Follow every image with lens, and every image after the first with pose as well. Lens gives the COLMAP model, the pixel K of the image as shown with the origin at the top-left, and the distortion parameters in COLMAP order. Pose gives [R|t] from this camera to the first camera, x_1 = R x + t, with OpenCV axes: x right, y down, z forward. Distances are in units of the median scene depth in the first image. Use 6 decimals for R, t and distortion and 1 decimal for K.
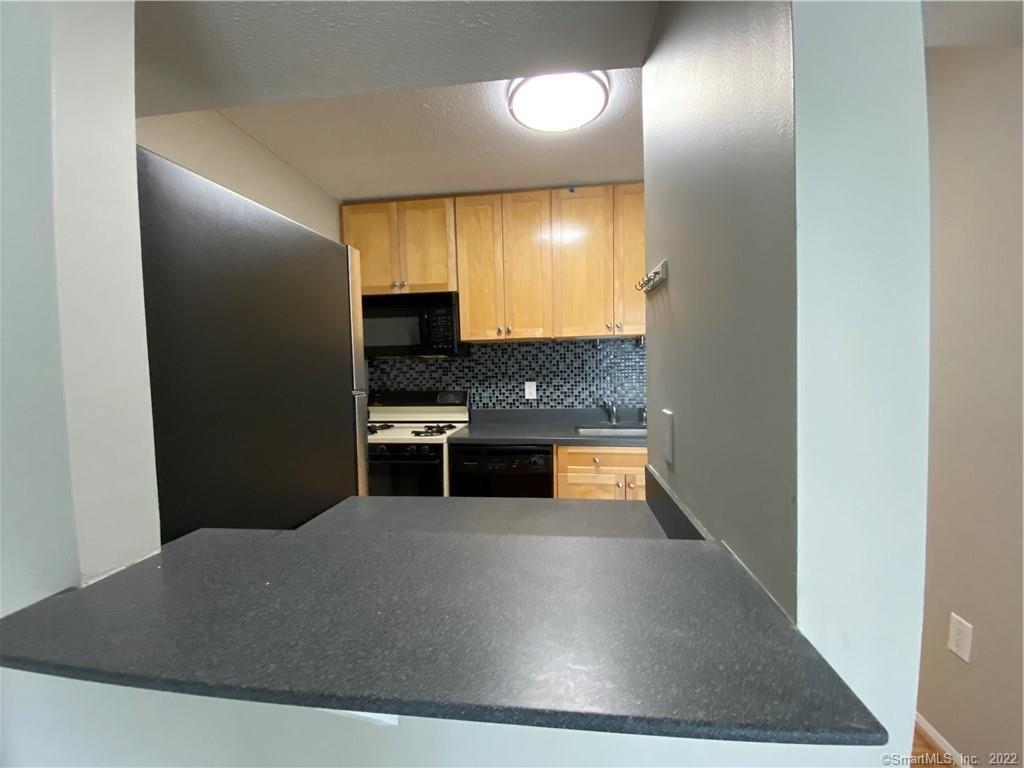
lens RADIAL K [[412.1, 0, 516.3], [0, 412.1, 389.4], [0, 0, 1]] dist [0.008605, -0.001606]
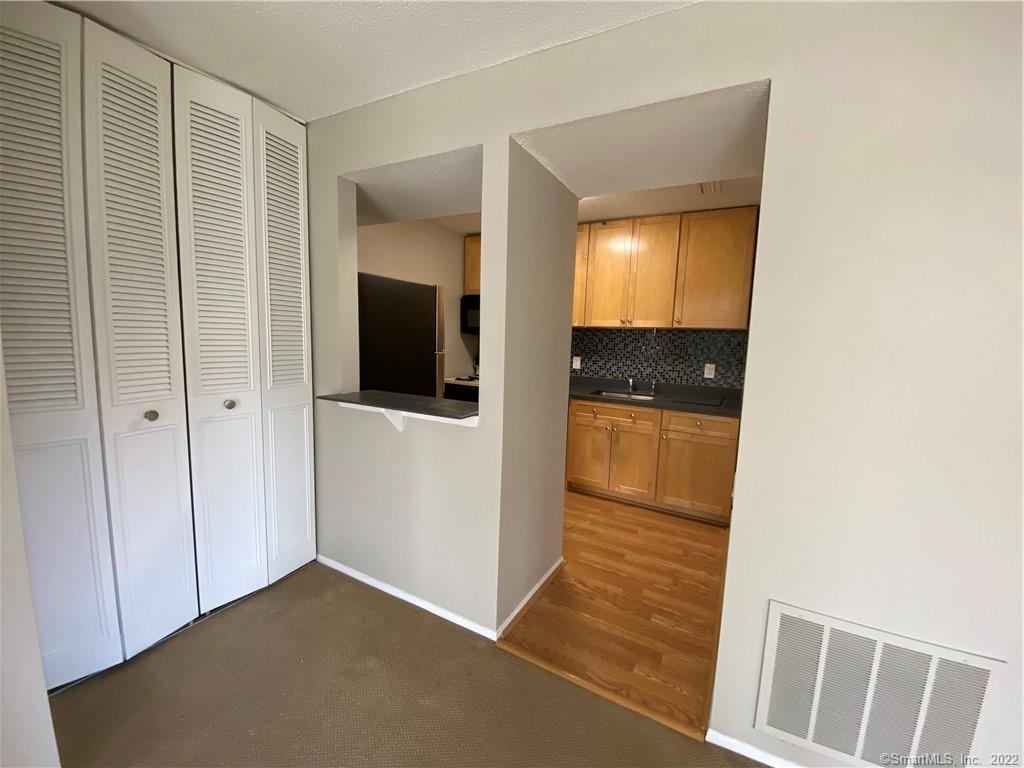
lens RADIAL K [[412.1, 0, 510.9], [0, 412.1, 386.3], [0, 0, 1]] dist [0.008605, -0.001606]
pose [[0.921836, 0.099489, -0.374595, 0.366334], [-0.078381, 0.994377, 0.071210, -0.000129], [0.379573, -0.036283, 0.924450, -0.394021]]
